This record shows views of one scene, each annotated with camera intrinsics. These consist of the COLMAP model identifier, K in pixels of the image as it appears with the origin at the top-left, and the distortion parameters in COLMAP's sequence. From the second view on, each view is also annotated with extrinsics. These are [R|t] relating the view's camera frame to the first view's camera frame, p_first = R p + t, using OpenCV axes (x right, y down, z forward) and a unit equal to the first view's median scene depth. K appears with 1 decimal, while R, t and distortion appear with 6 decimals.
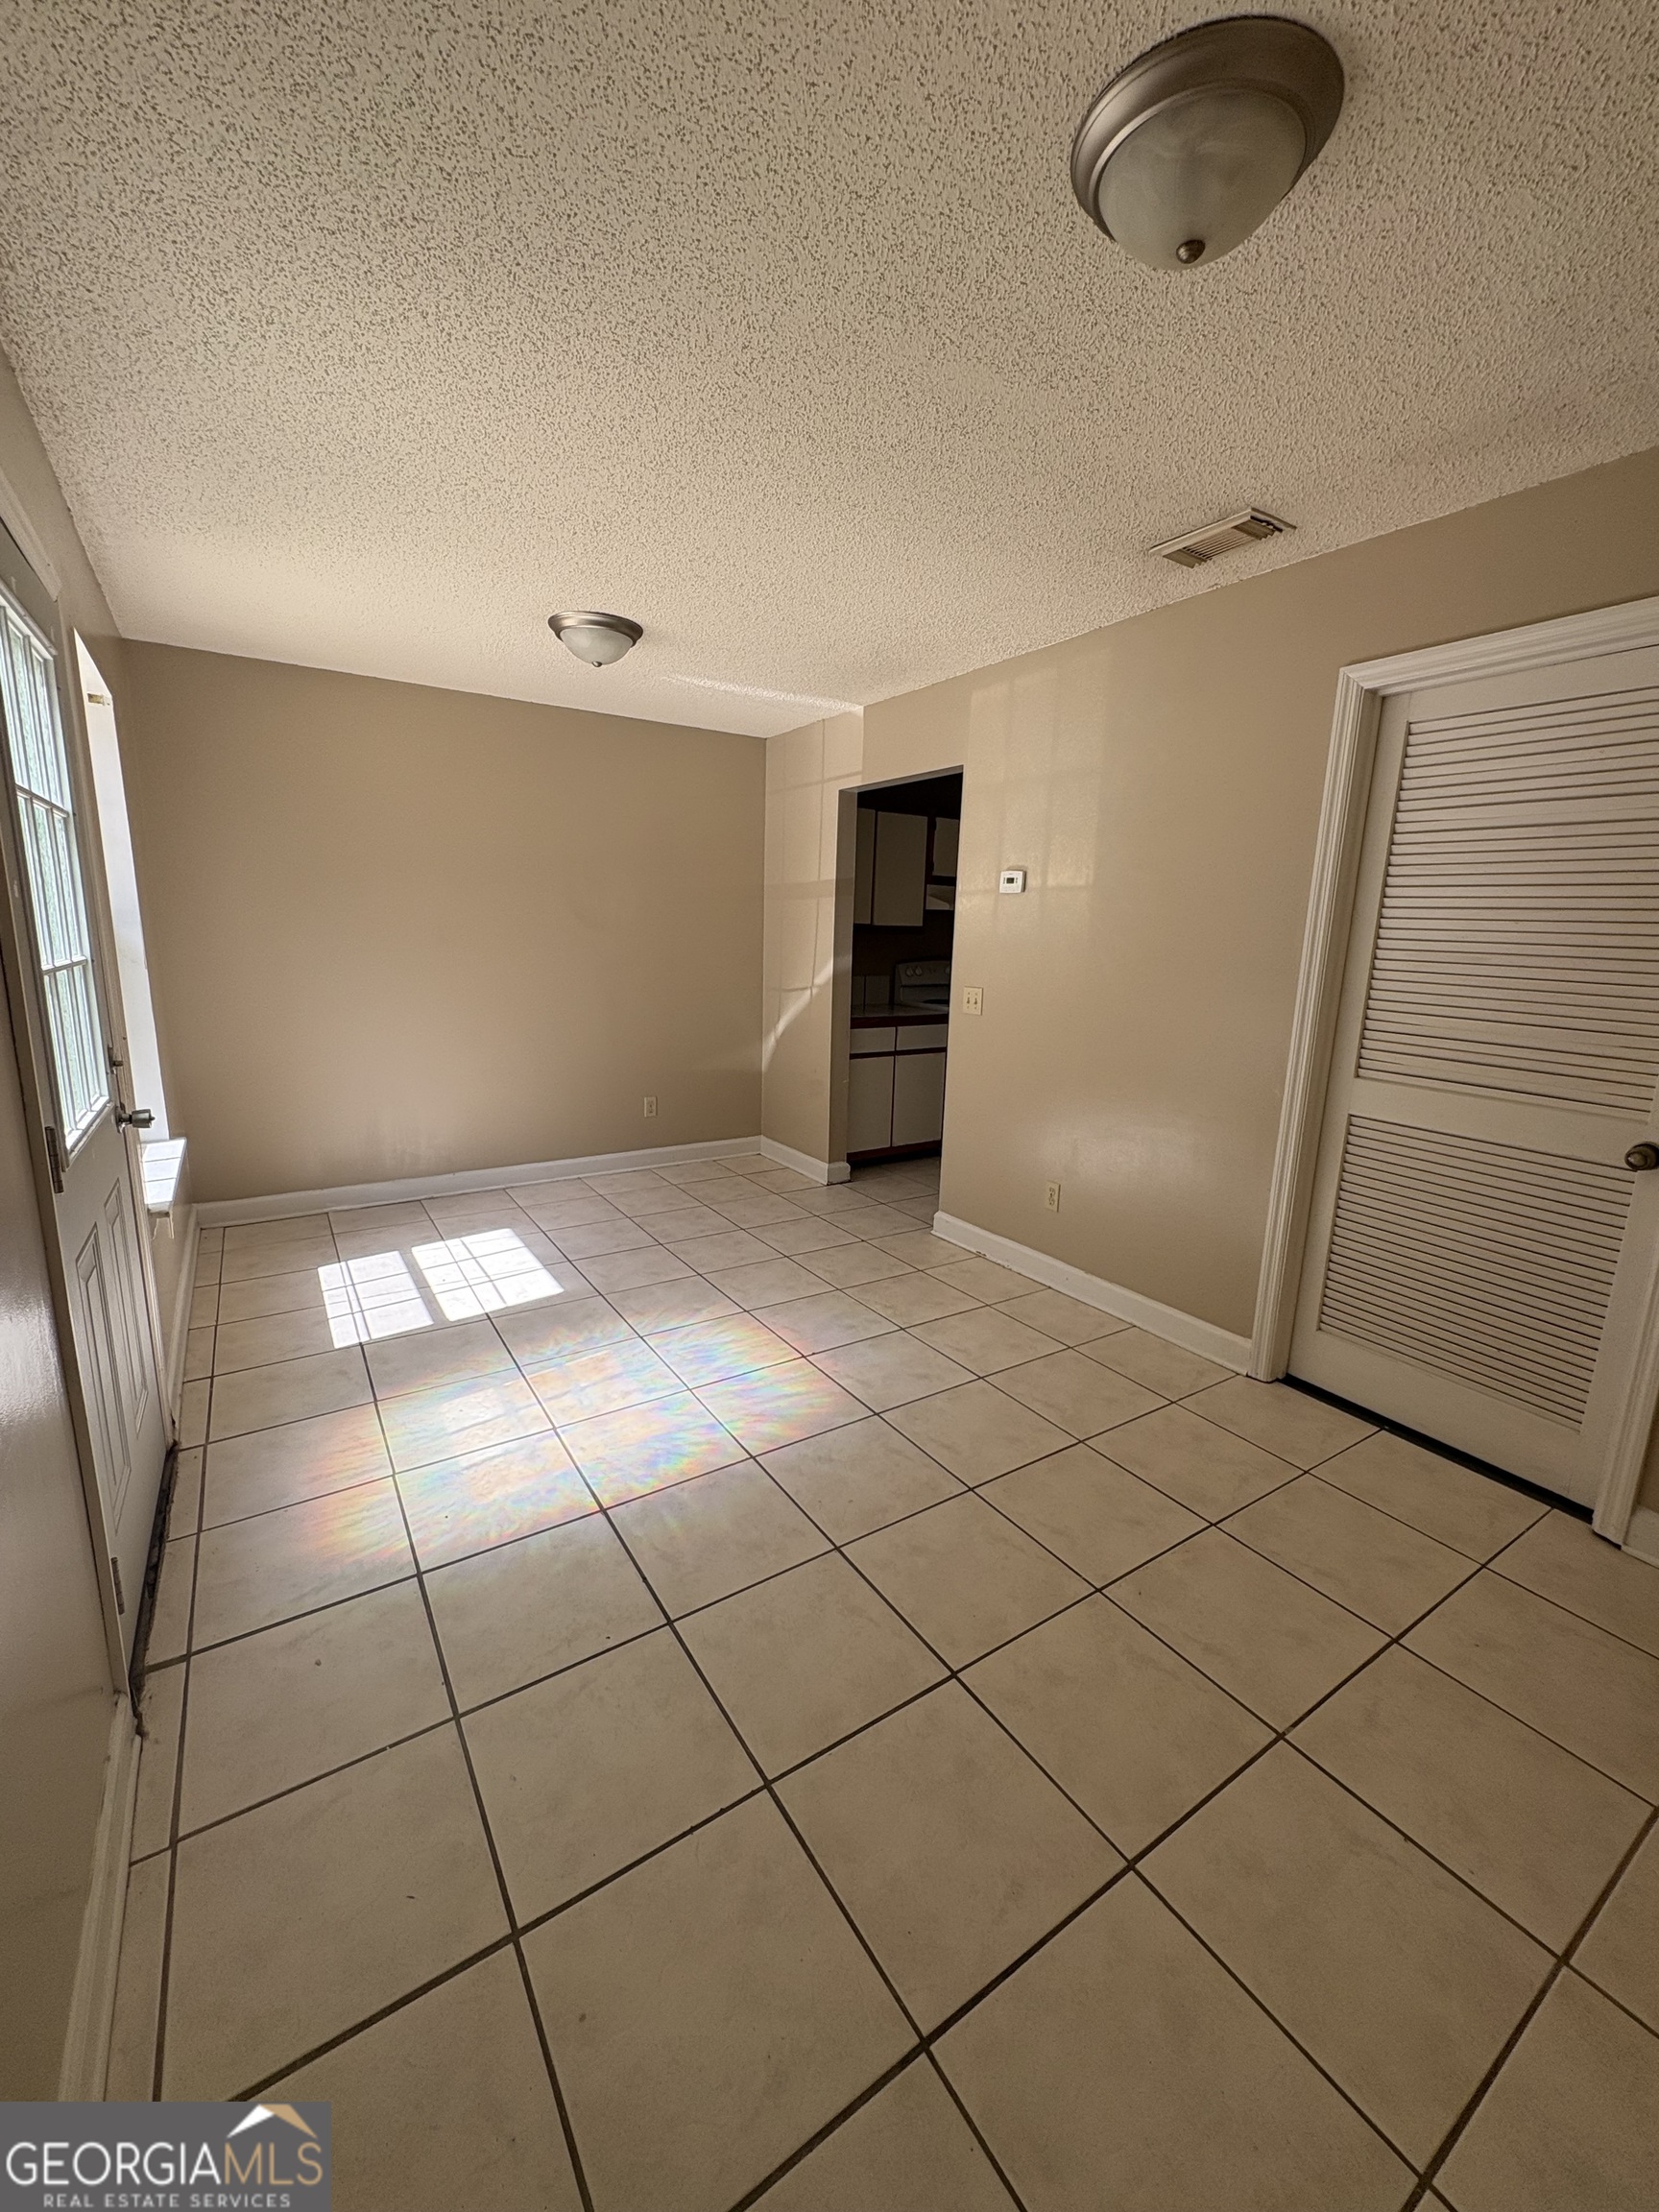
lens RADIAL K [[881.1, 0, 829.5], [0, 881.1, 1106.0], [0, 0, 1]] dist [0.003459, -0.000164]
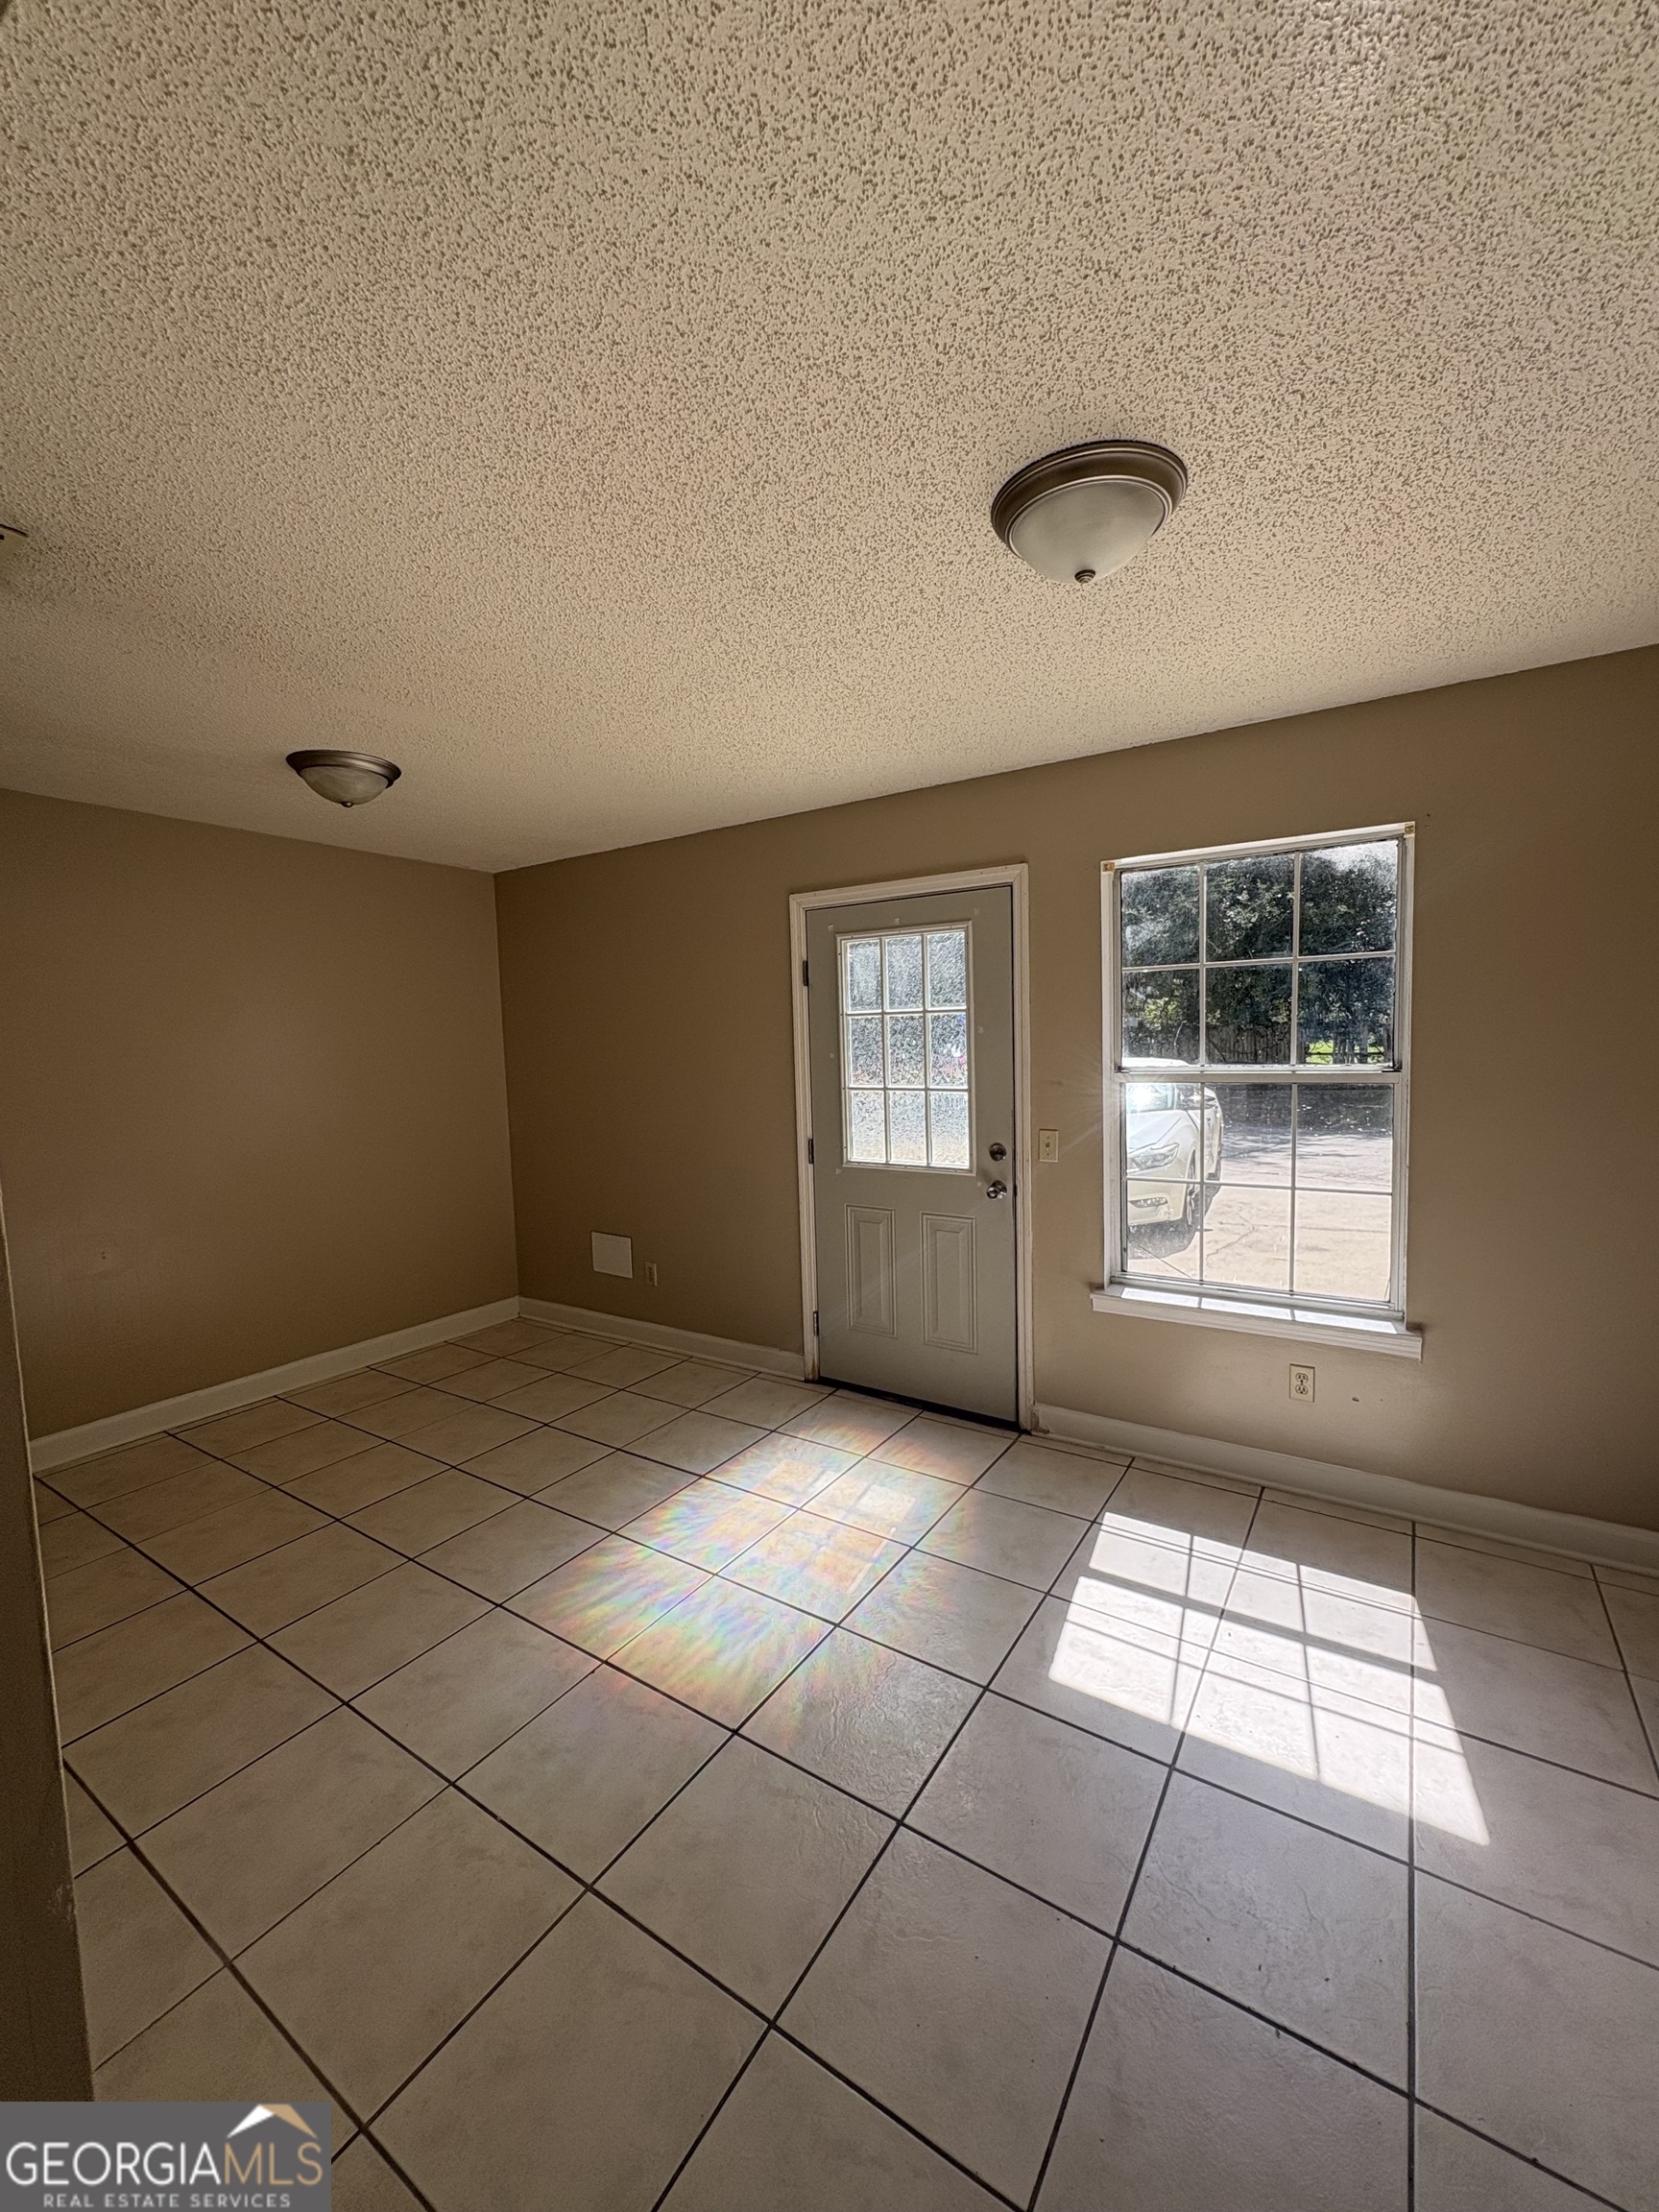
lens RADIAL K [[881.1, 0, 829.5], [0, 881.1, 1106.0], [0, 0, 1]] dist [0.003459, -0.000164]
pose [[-0.915285, 0.029314, -0.401739, 0.077770], [-0.077871, 0.965657, 0.247875, -0.344344], [0.395209, 0.258160, -0.881569, 1.530700]]
